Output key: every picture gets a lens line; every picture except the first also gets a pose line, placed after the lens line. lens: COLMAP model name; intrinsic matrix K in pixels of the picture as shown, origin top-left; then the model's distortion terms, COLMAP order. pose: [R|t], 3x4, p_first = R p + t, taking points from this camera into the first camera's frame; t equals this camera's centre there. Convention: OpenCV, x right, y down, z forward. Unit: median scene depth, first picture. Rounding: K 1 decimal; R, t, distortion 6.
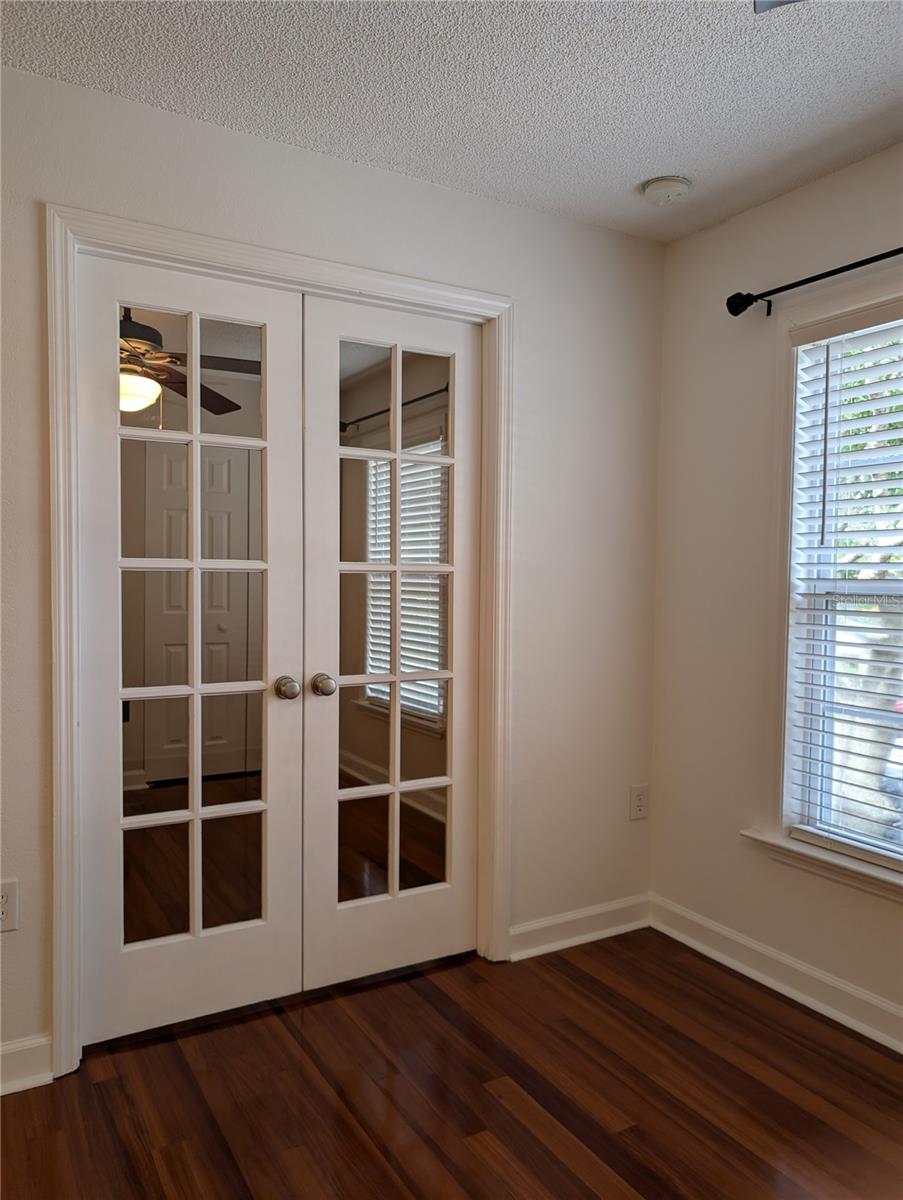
lens RADIAL K [[857.9, 0, 451.3], [0, 857.9, 601.3], [0, 0, 1]] dist [0.013620, 0.002132]
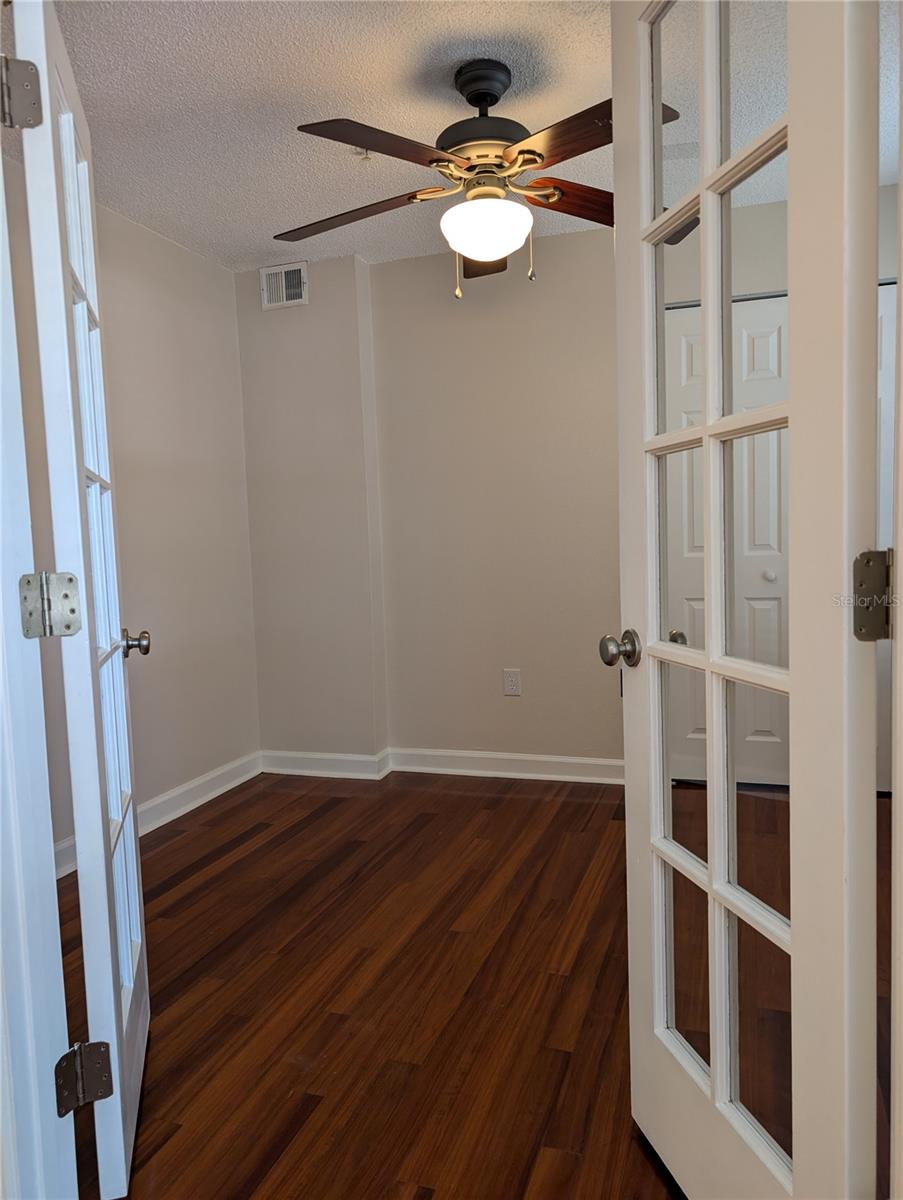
lens RADIAL K [[857.9, 0, 452.0], [0, 857.9, 602.6], [0, 0, 1]] dist [0.013620, 0.002132]
pose [[0.652162, 0.028317, -0.757551, 0.094288], [0.017874, 0.998450, 0.052709, 0.011151], [0.757869, -0.047915, 0.650645, 0.366341]]
